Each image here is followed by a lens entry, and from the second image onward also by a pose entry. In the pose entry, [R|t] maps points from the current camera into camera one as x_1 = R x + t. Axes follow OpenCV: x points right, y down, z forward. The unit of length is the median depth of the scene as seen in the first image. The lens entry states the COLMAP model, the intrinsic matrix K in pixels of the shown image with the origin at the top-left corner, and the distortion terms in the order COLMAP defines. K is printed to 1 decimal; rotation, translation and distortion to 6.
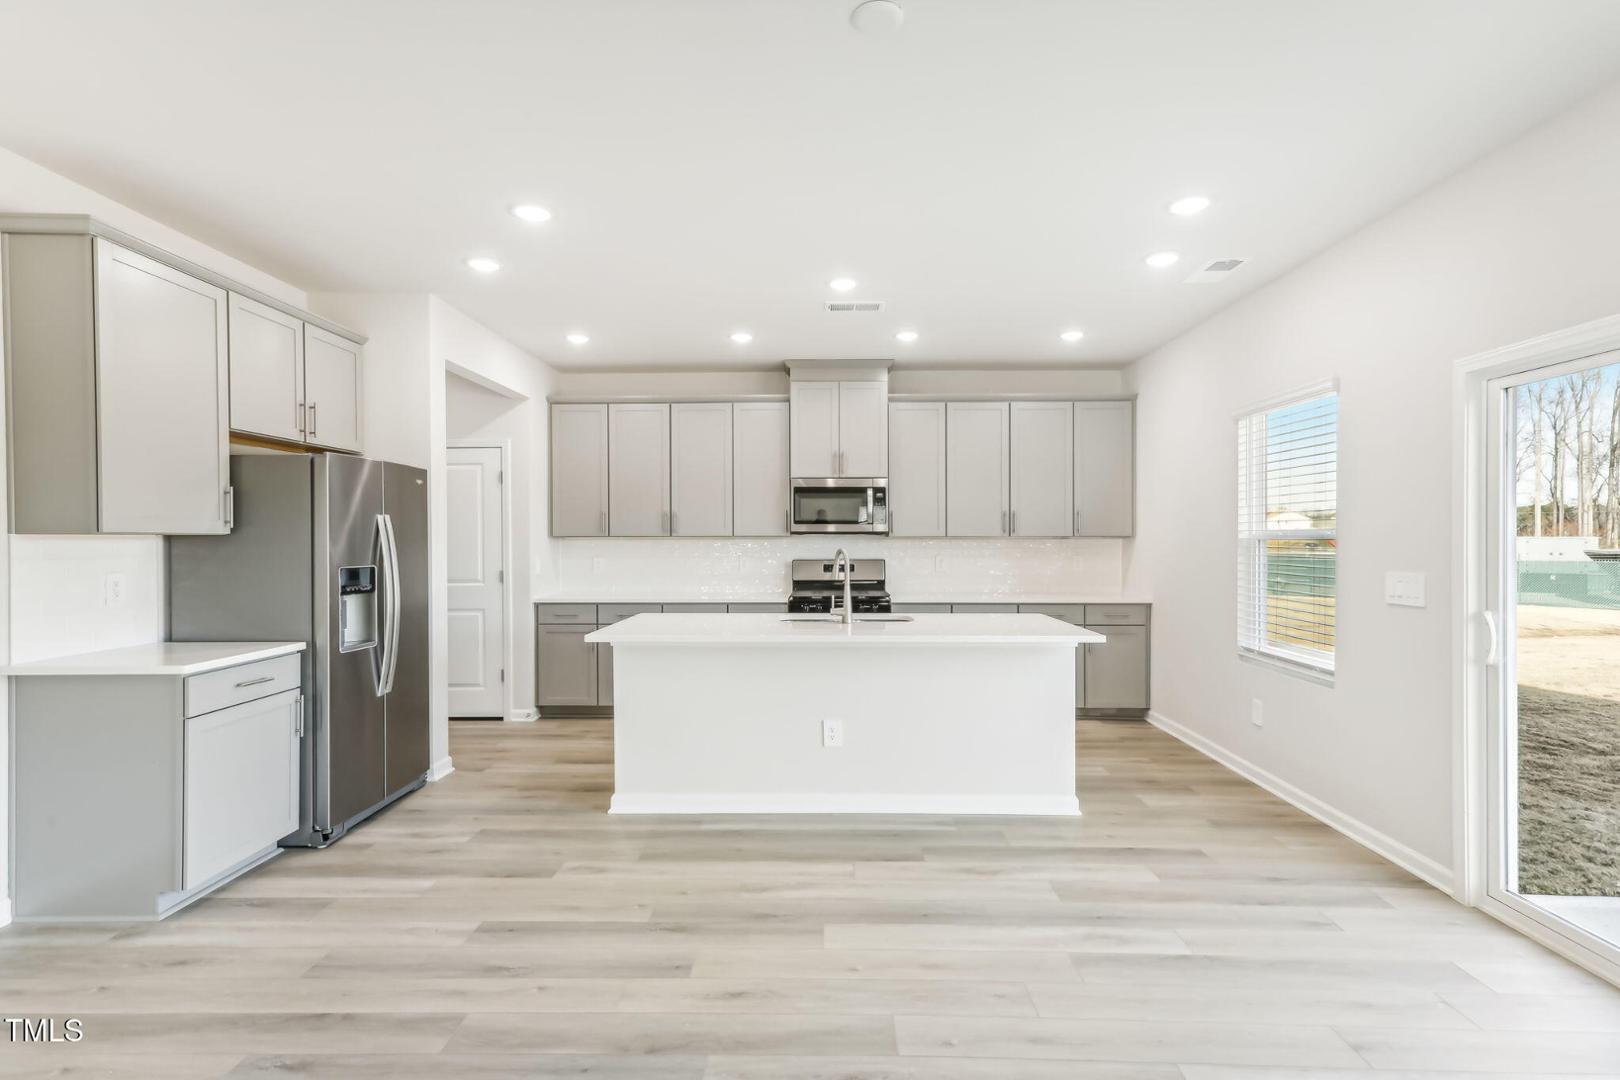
lens RADIAL K [[793.2, 0, 793.5], [0, 793.2, 542.2], [0, 0, 1]] dist [0.007848, 0.005676]
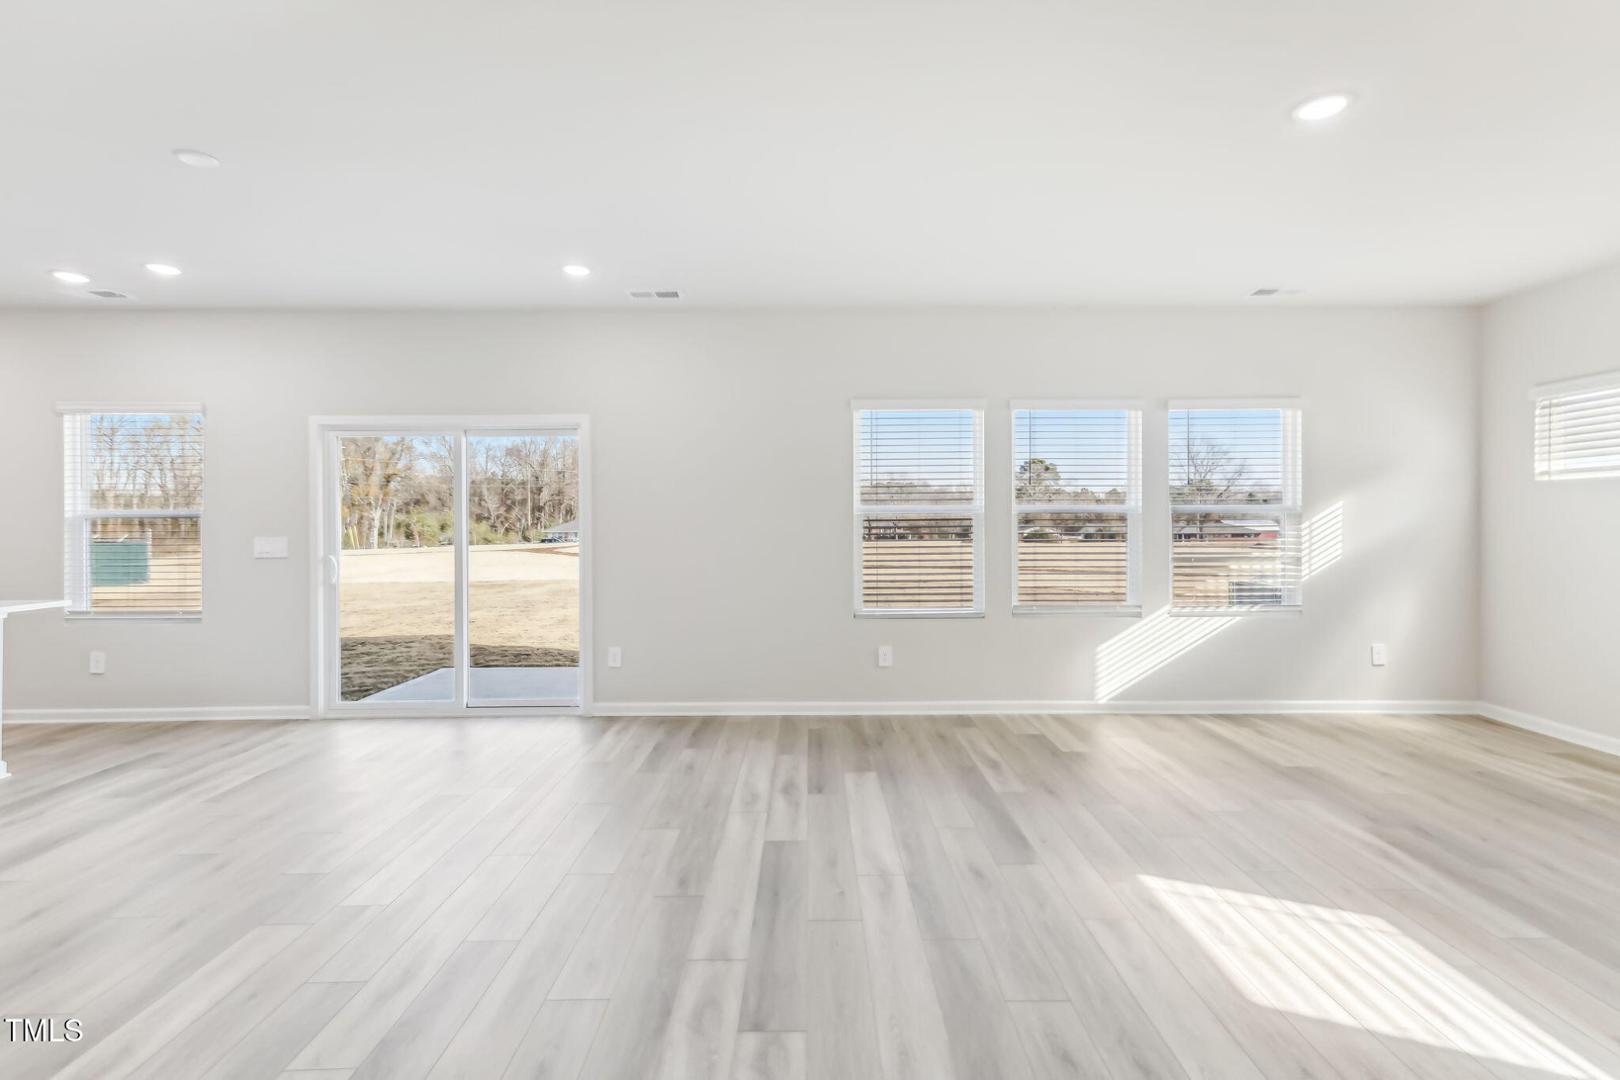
lens RADIAL K [[793.2, 0, 821.2], [0, 793.2, 514.5], [0, 0, 1]] dist [0.007848, 0.005676]
pose [[-0.039602, 0.008144, 0.999182, -0.992818], [0.011326, 0.999906, -0.007701, 0.018544], [-0.999151, 0.011012, -0.039691, -0.058661]]
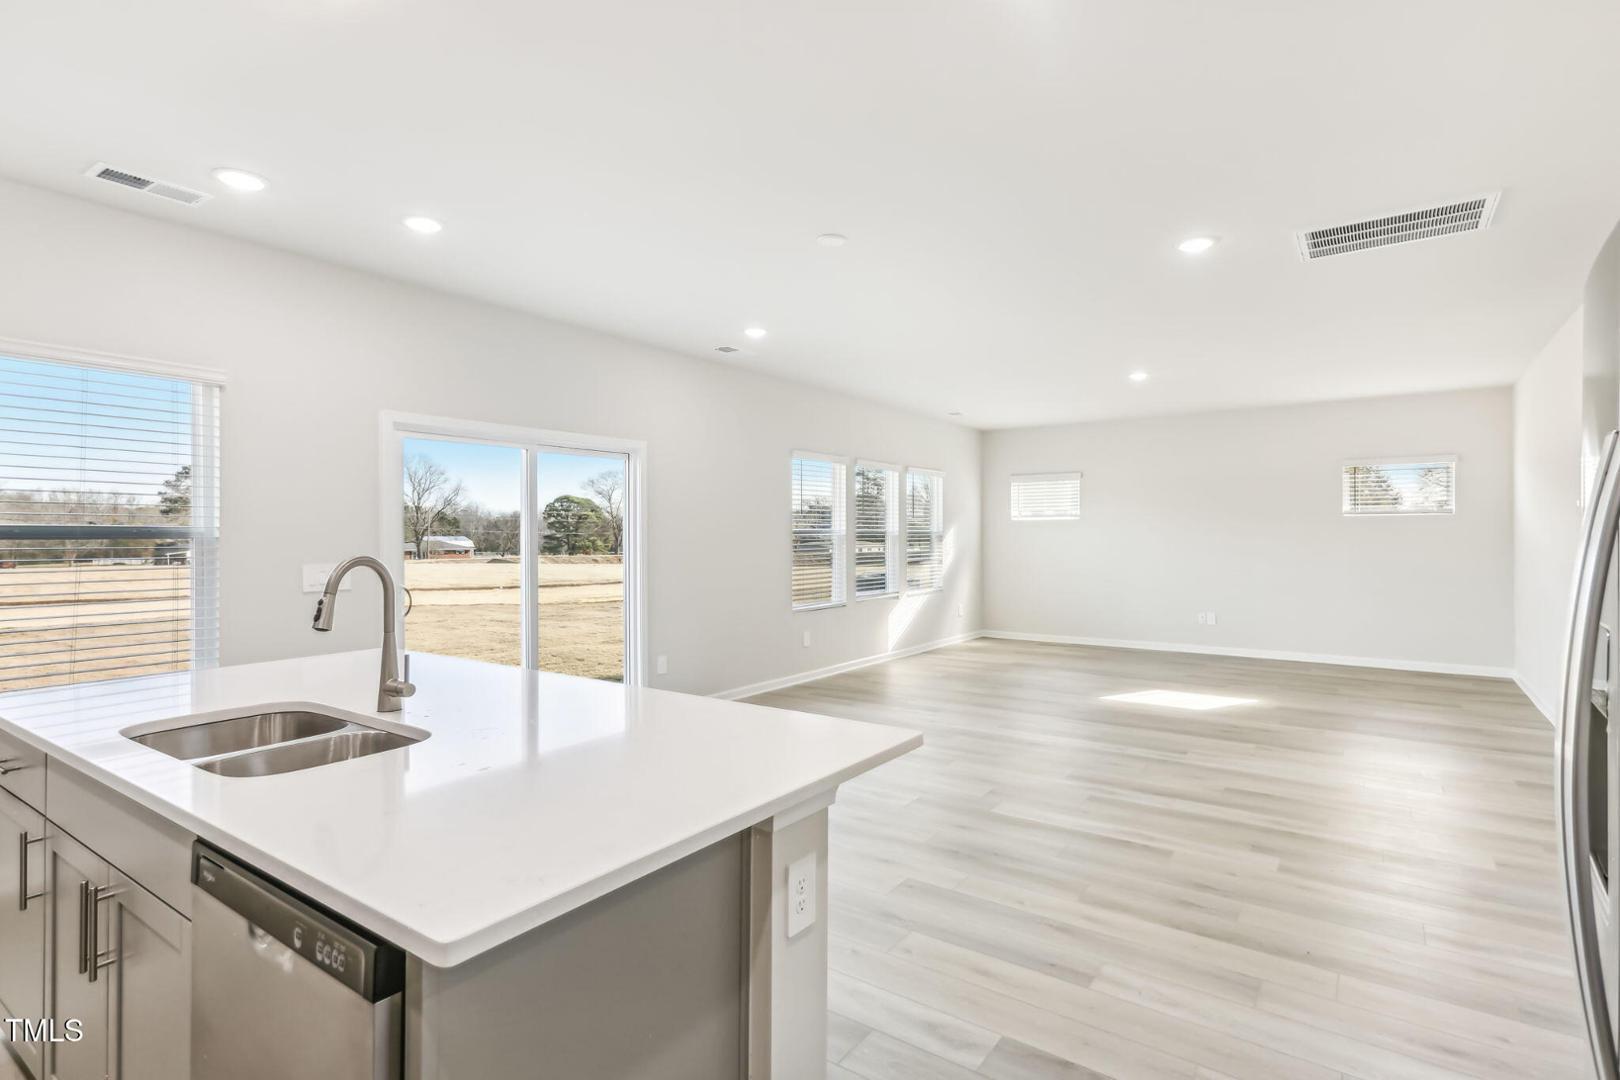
lens RADIAL K [[793.2, 0, 818.7], [0, 793.2, 543.8], [0, 0, 1]] dist [0.007848, 0.005676]
pose [[-0.838166, -0.002515, 0.545409, -0.575712], [0.008339, 0.999813, 0.017425, -0.011733], [-0.545351, 0.019153, -0.837989, 1.745016]]
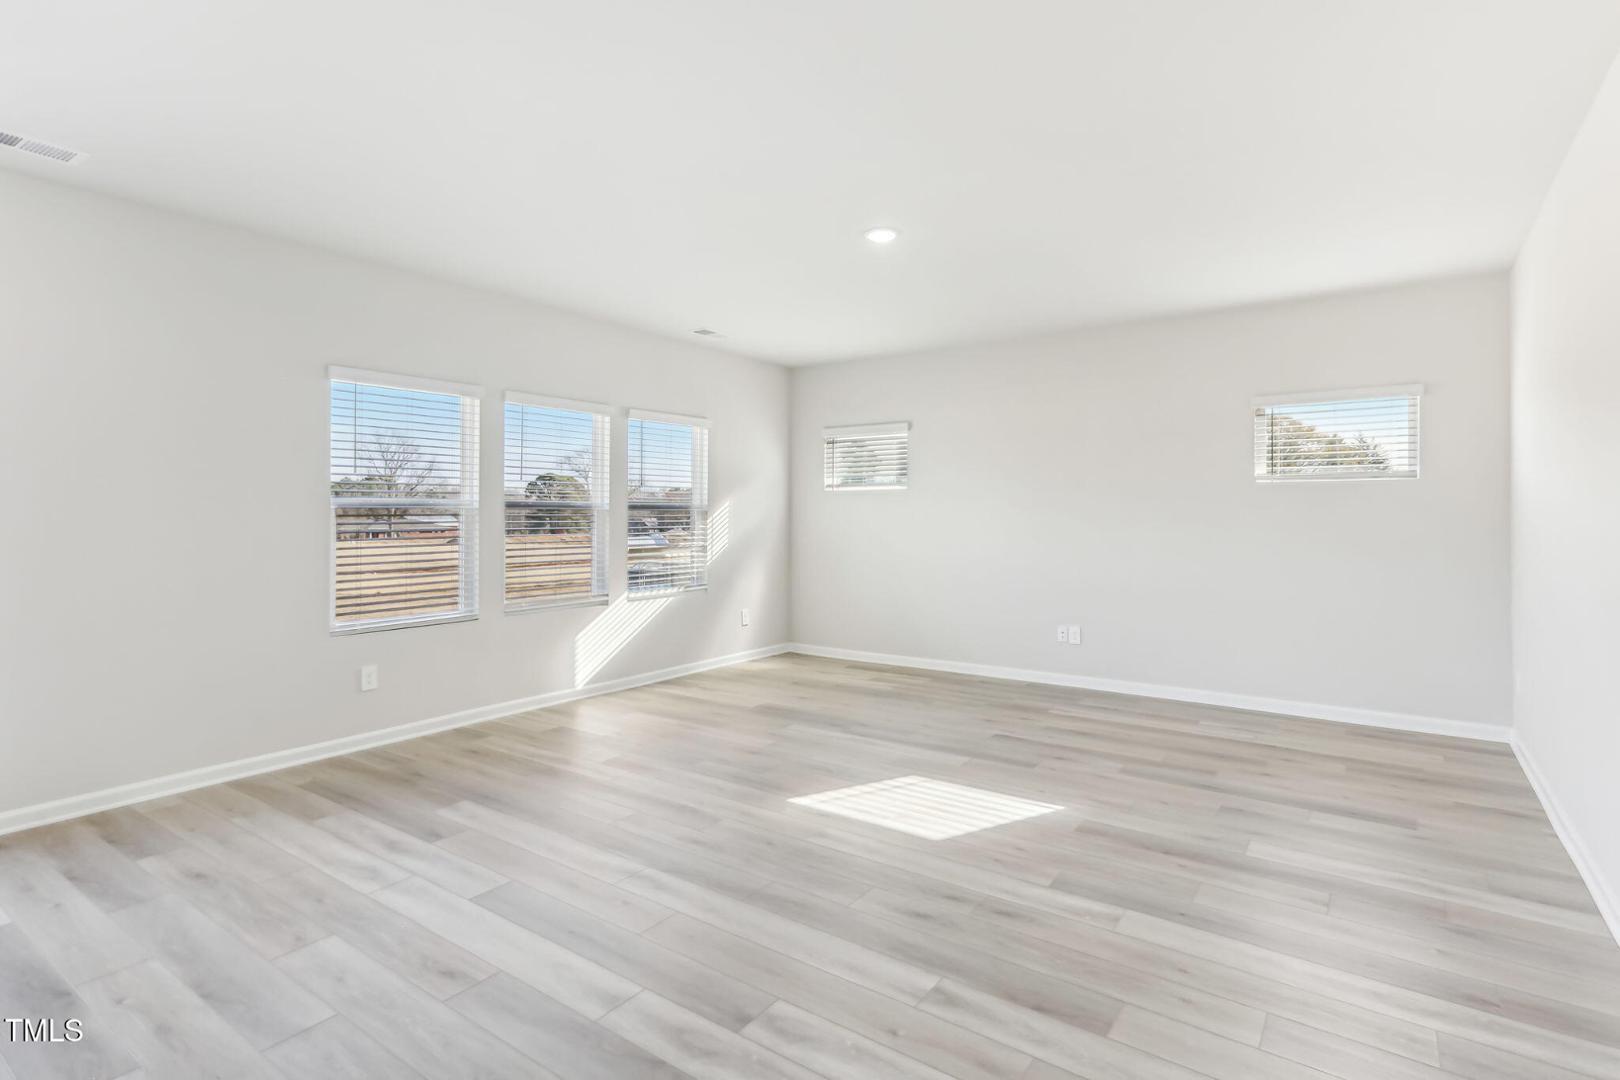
lens RADIAL K [[793.2, 0, 796.8], [0, 793.2, 503.6], [0, 0, 1]] dist [0.007848, 0.005676]
pose [[-0.827646, 0.016108, 0.561020, -0.719913], [0.010247, 0.999855, -0.013592, 0.026556], [-0.561158, -0.005501, -0.827691, 0.507843]]
